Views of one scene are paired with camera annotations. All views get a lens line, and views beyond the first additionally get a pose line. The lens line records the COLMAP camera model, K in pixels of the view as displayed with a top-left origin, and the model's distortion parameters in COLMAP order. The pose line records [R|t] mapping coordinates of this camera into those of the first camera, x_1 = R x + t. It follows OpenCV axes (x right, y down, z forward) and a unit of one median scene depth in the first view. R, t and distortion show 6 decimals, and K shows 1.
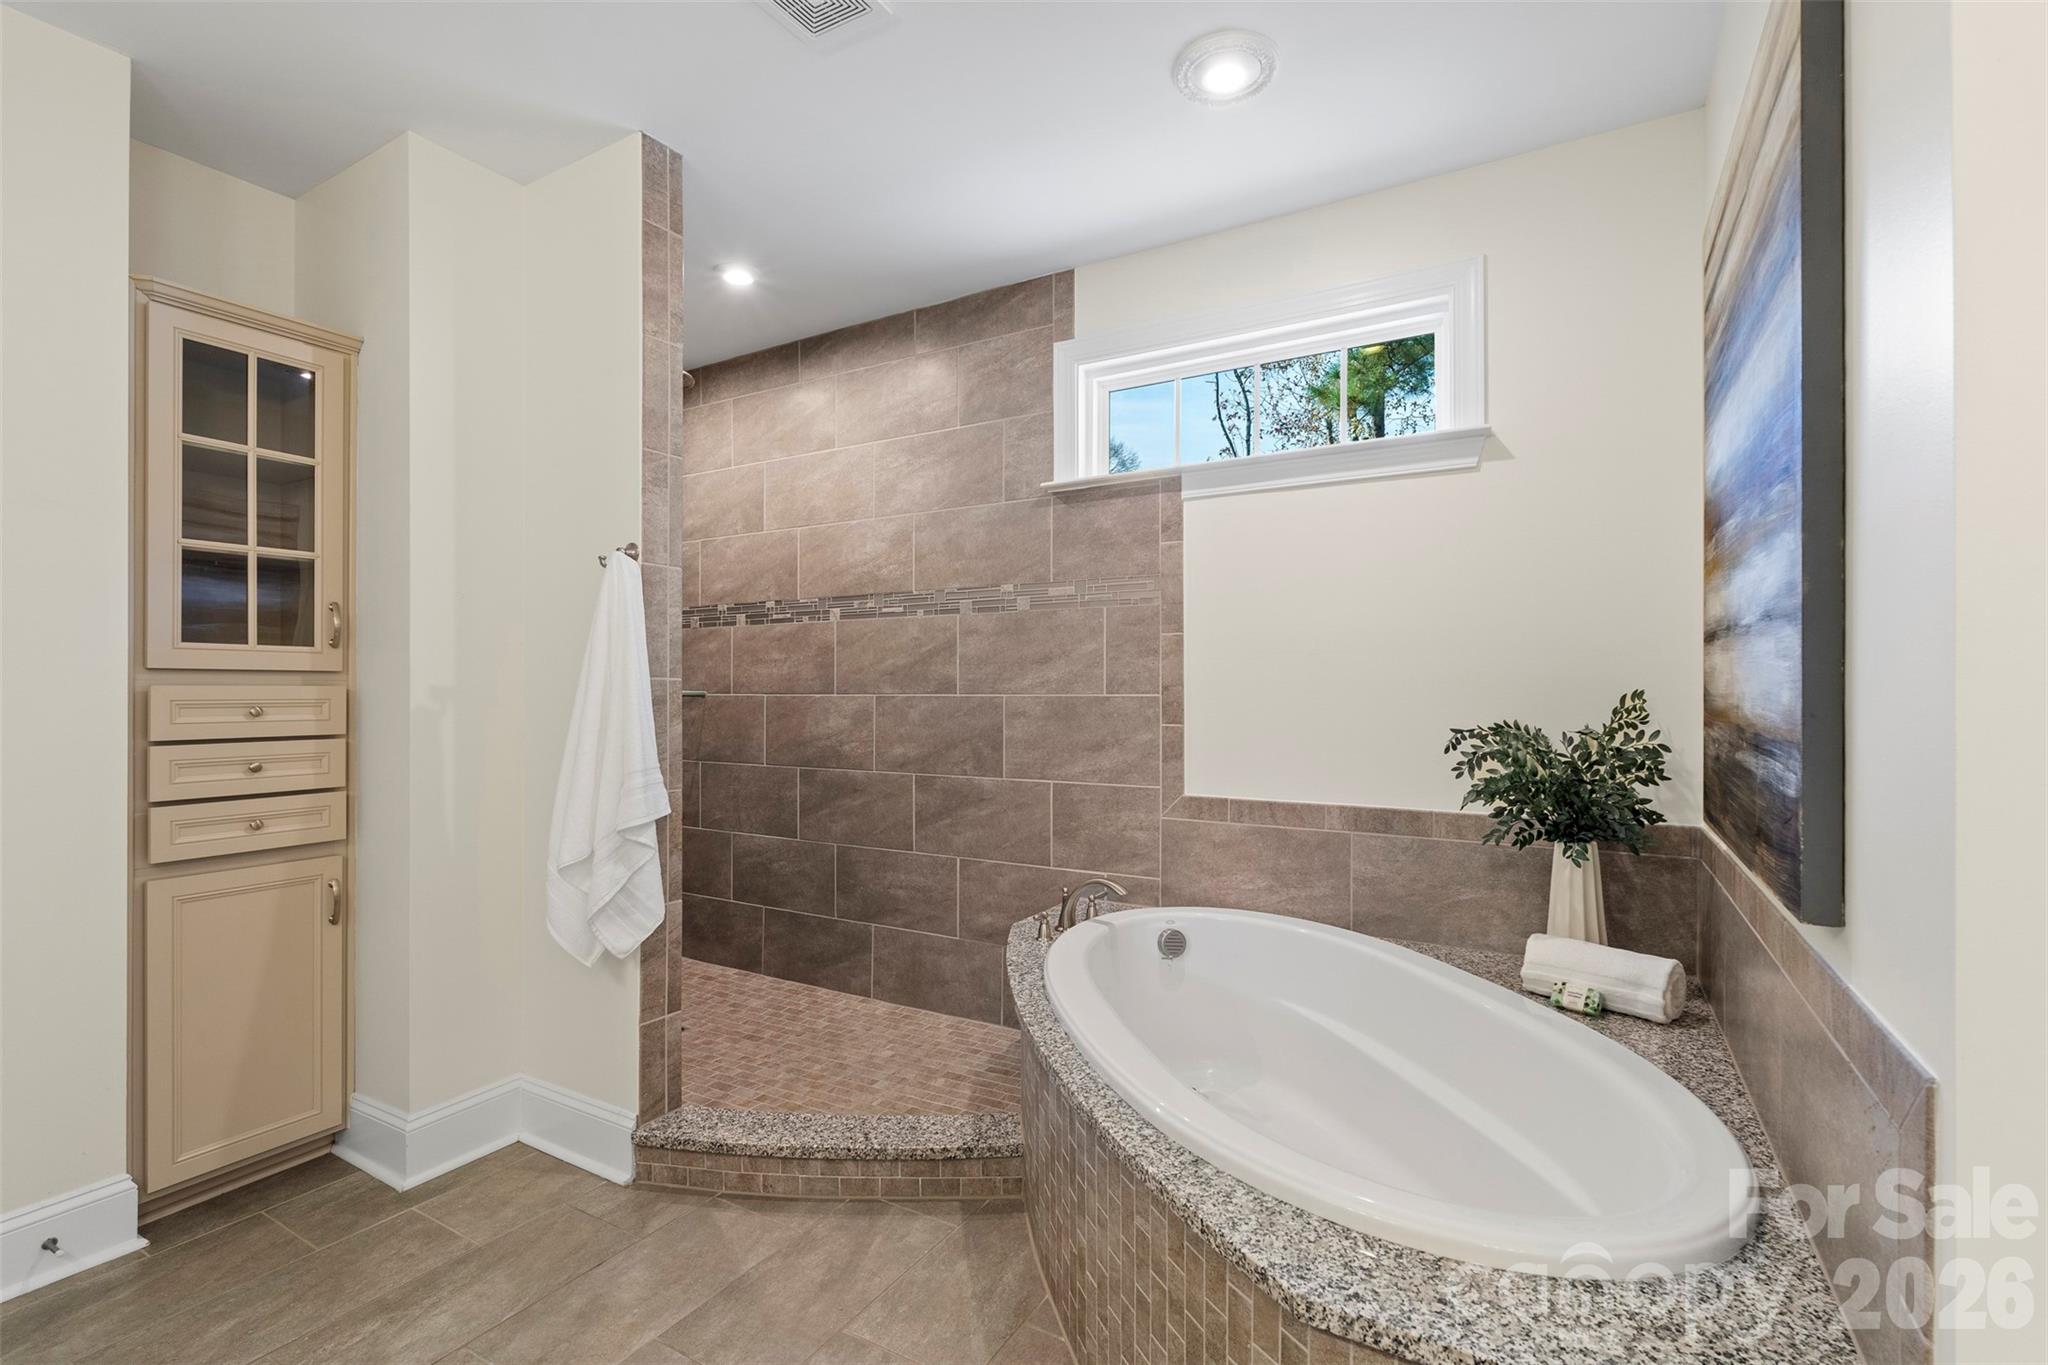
lens RADIAL K [[928.2, 0, 1024.0], [0, 928.2, 682.5], [0, 0, 1]] dist [-0.000307, 0.000106]
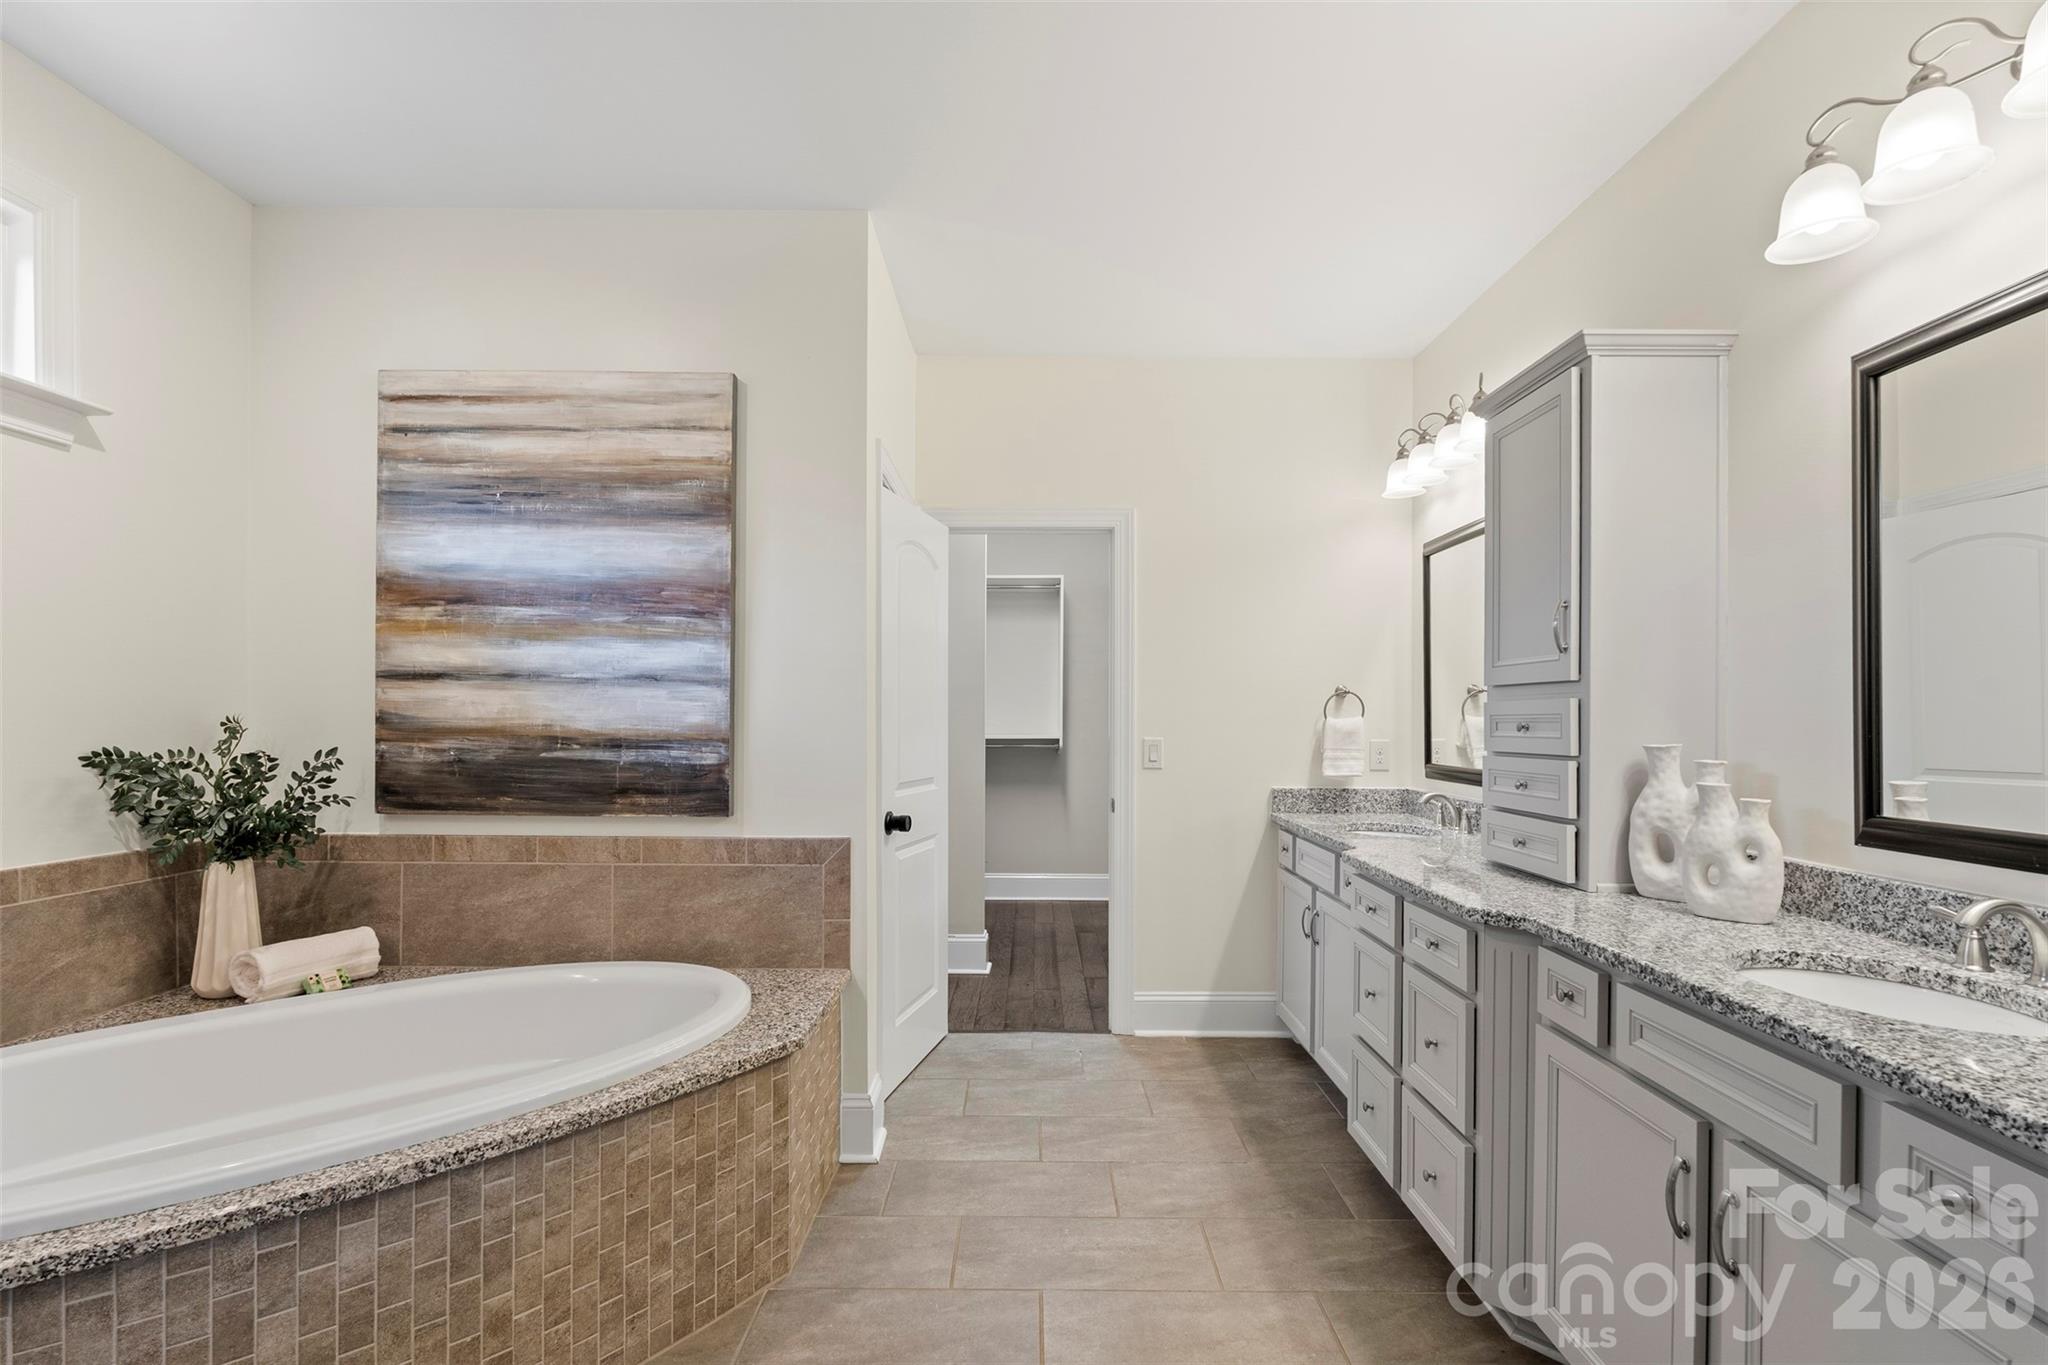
lens RADIAL K [[928.2, 0, 1024.0], [0, 928.2, 682.5], [0, 0, 1]] dist [-0.000307, 0.000106]
pose [[-0.501644, 0.033861, 0.864411, -0.669739], [-0.002477, 0.999173, -0.040578, 0.012554], [-0.865071, -0.022497, -0.501145, 0.673592]]
